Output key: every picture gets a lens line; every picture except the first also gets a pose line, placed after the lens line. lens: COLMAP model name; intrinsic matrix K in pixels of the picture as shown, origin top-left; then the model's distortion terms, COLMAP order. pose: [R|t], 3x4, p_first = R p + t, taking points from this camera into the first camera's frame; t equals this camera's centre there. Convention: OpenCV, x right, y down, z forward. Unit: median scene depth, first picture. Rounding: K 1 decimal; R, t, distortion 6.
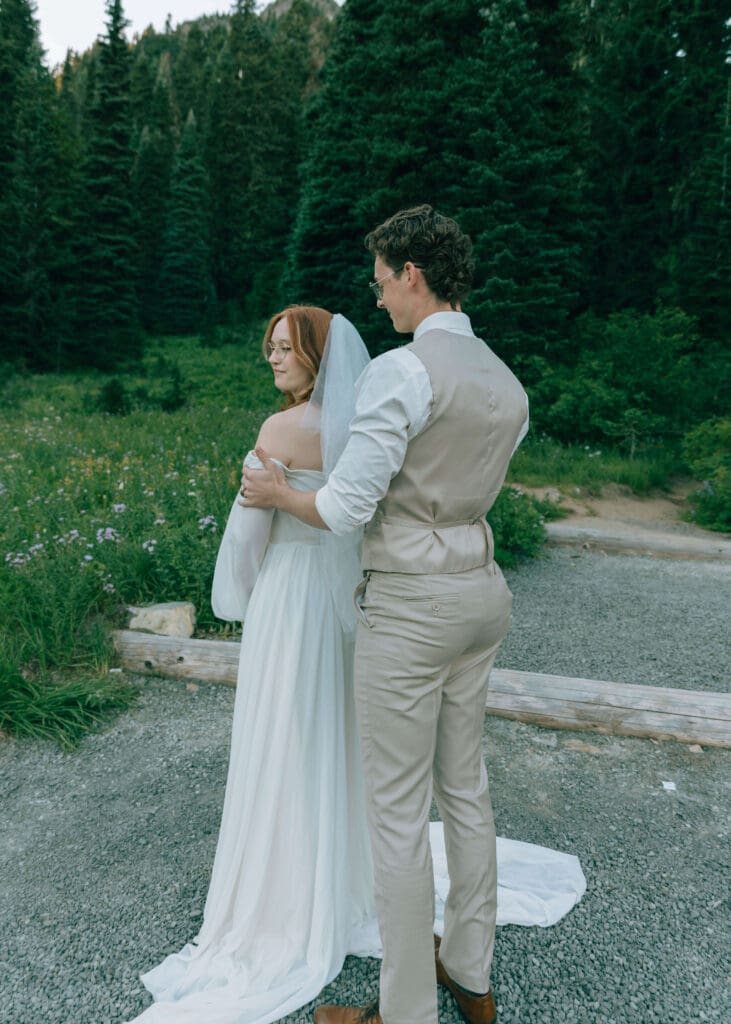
lens RADIAL K [[1031.1, 0, 338.0], [0, 1031.1, 453.1], [0, 0, 1]] dist [-0.004244, -0.003948]
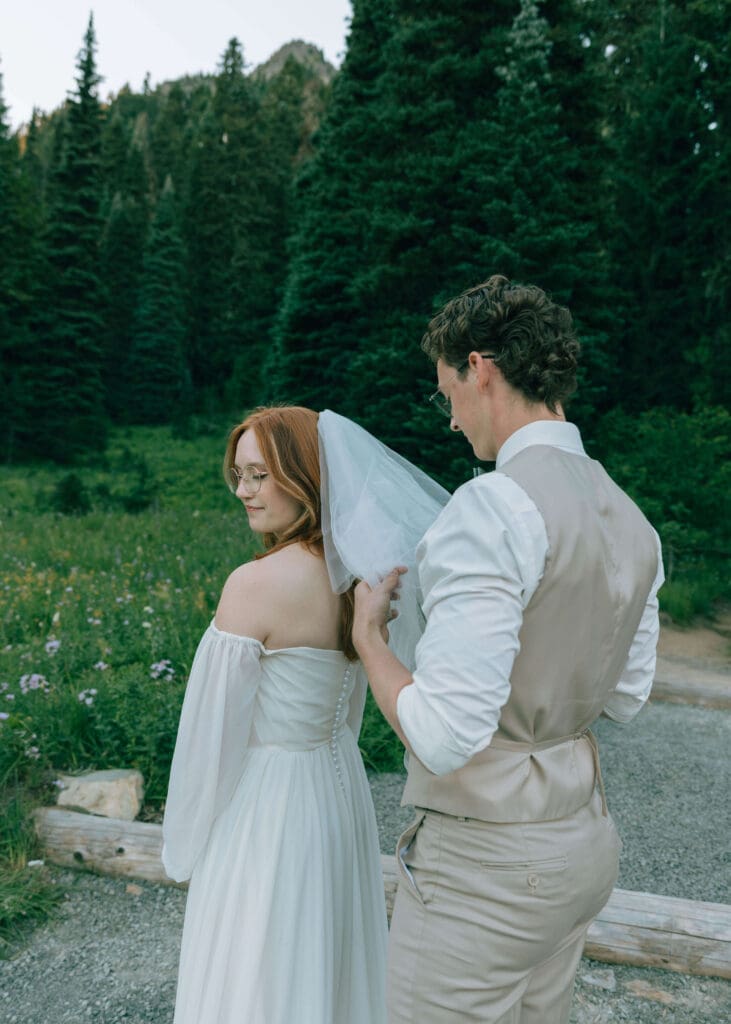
lens RADIAL K [[1031.1, 0, 338.0], [0, 1031.1, 453.1], [0, 0, 1]] dist [-0.004244, -0.003948]
pose [[0.999709, 0.018760, 0.015151, -0.004948], [-0.017446, 0.996424, -0.082679, -0.023538], [-0.016648, 0.082391, 0.996461, 0.137630]]
